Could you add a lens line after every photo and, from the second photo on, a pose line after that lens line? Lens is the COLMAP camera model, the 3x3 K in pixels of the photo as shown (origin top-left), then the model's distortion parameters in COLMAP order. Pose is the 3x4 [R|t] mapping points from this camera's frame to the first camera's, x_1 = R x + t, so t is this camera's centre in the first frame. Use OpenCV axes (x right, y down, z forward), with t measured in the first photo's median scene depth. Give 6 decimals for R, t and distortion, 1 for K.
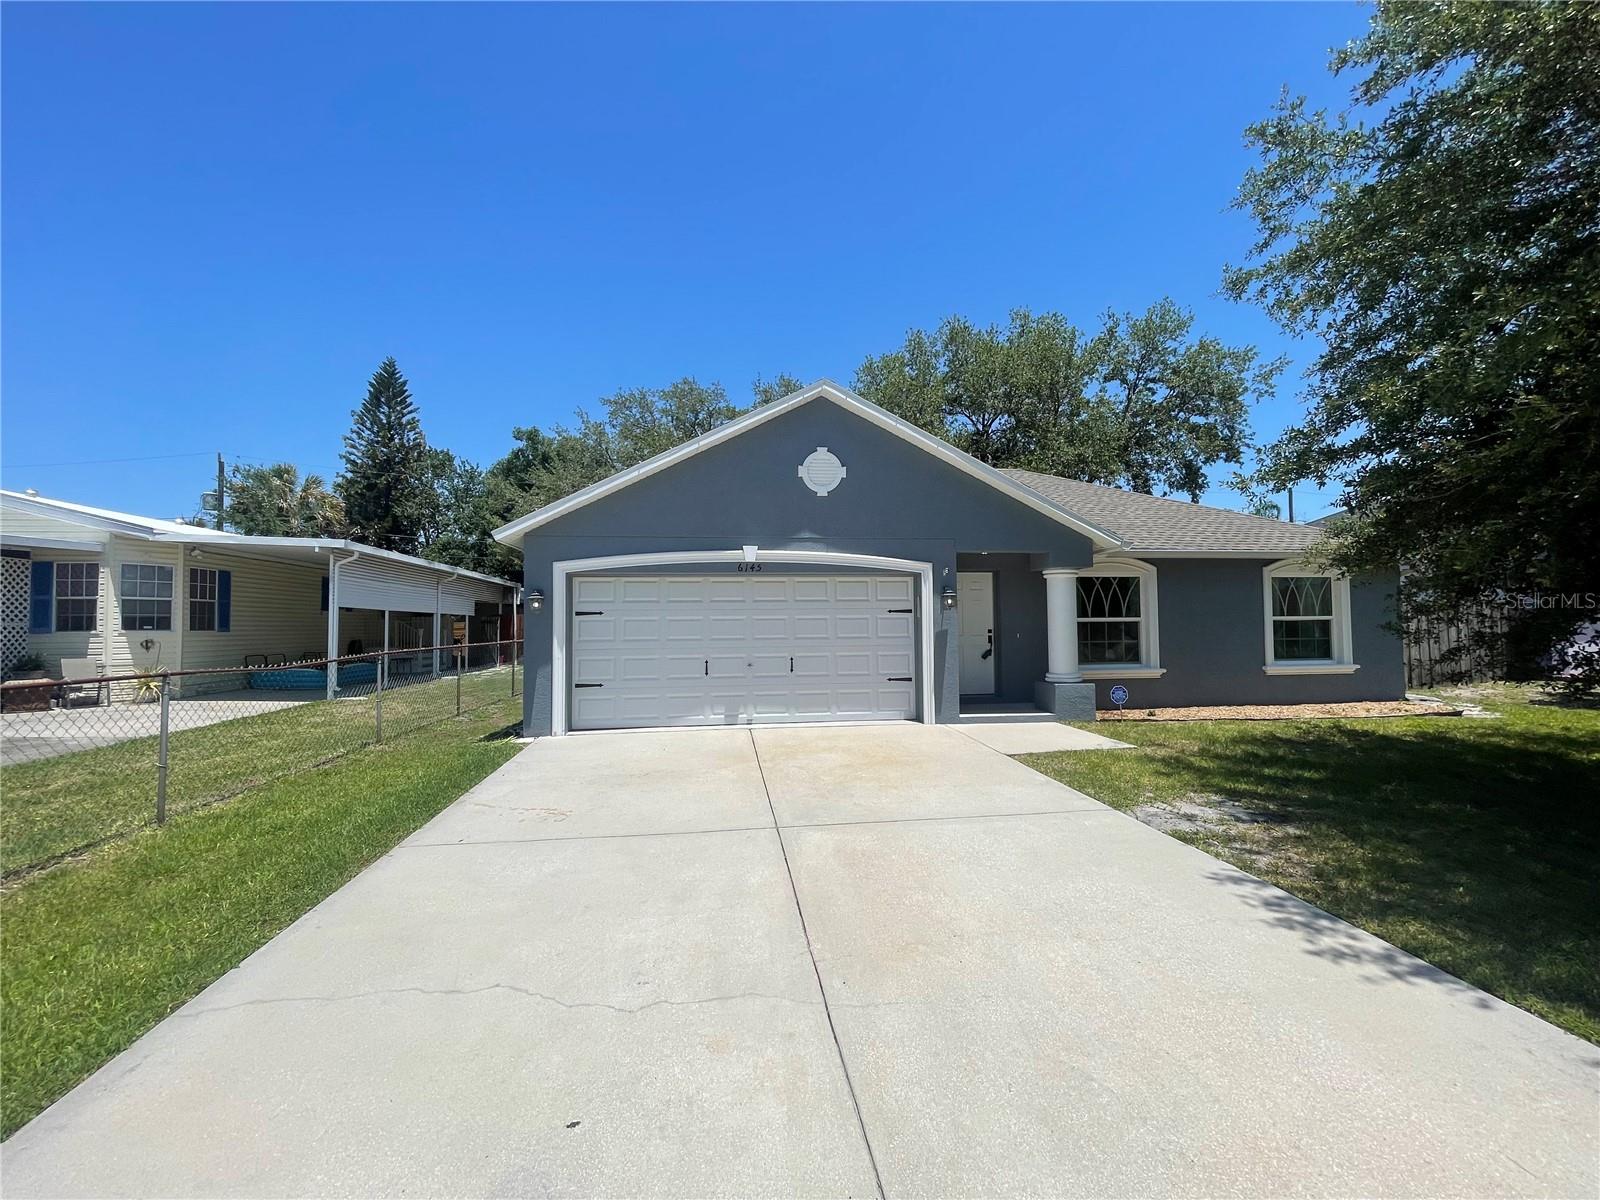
lens RADIAL K [[644.2, 0, 780.2], [0, 644.2, 603.8], [0, 0, 1]] dist [-0.004685, 0.000152]
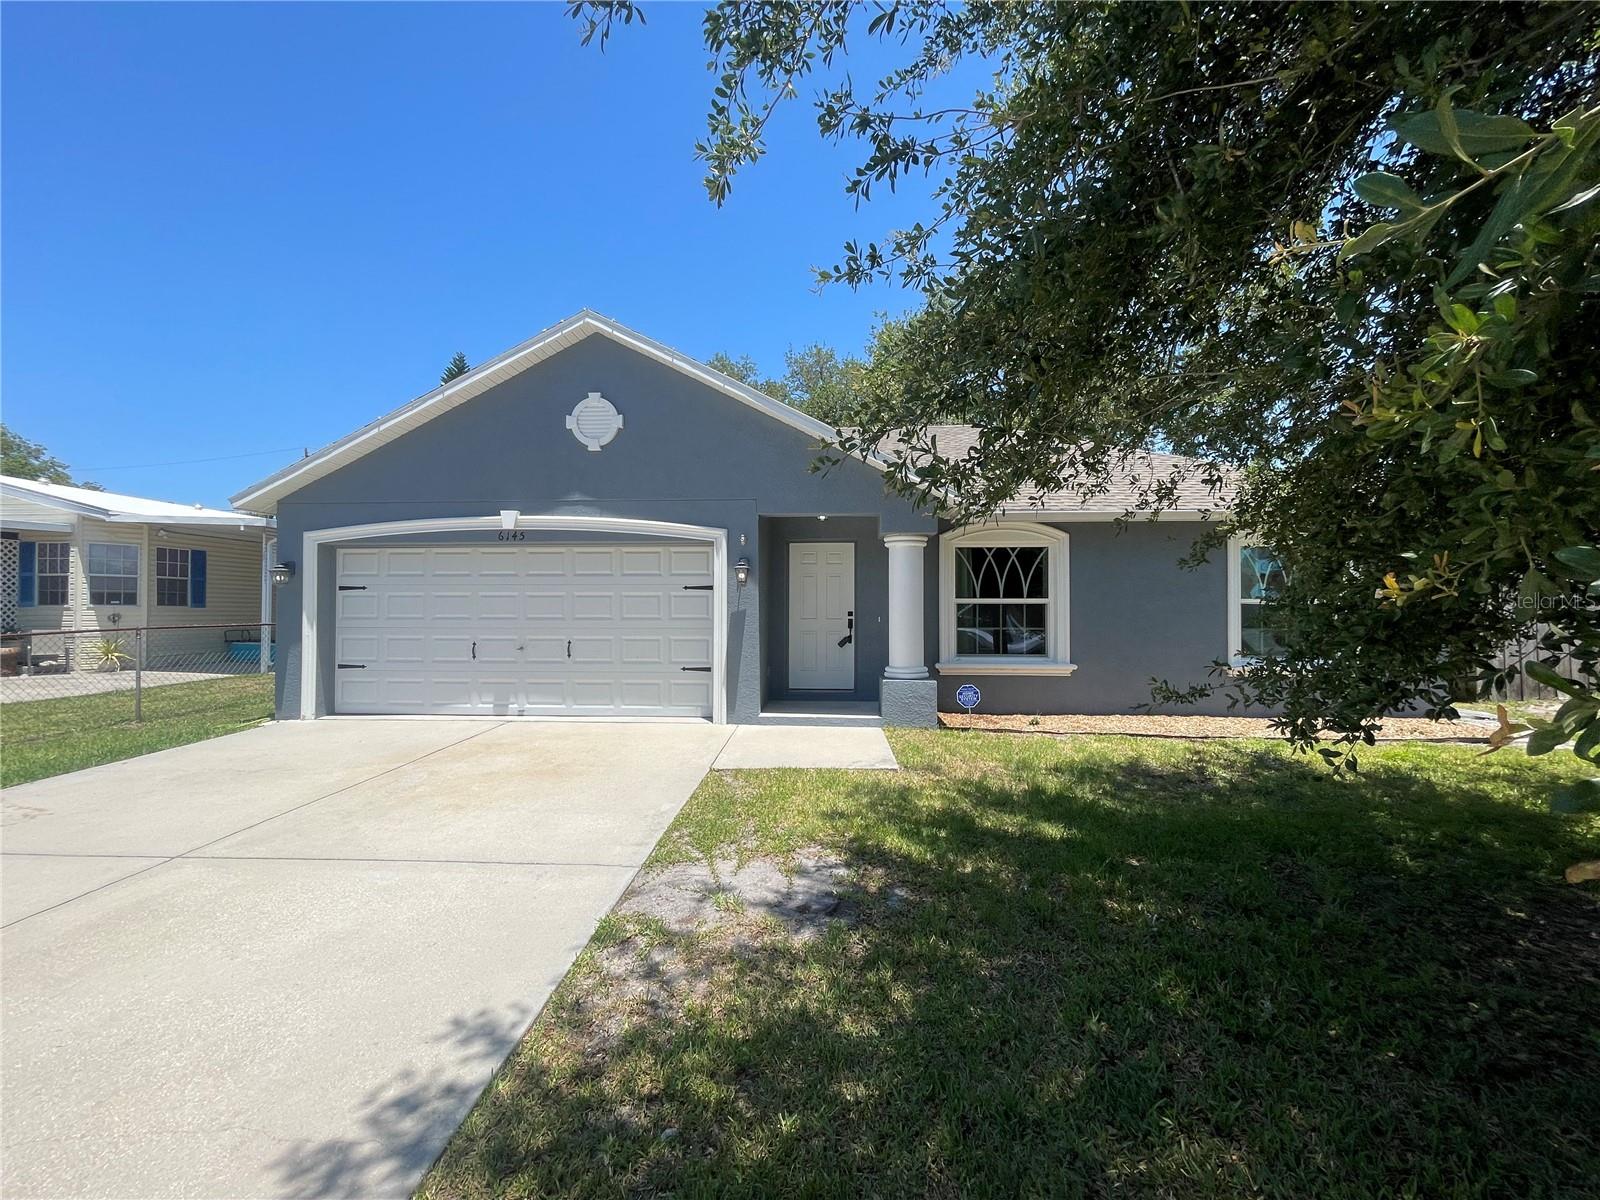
lens RADIAL K [[636.8, 0, 799.5], [0, 636.8, 604.0], [0, 0, 1]] dist [-0.002965, -0.000155]
pose [[0.983167, 0.008715, -0.182503, 0.421123], [-0.004619, 0.999728, 0.022859, 0.012107], [0.182652, -0.021632, 0.982940, 0.192935]]
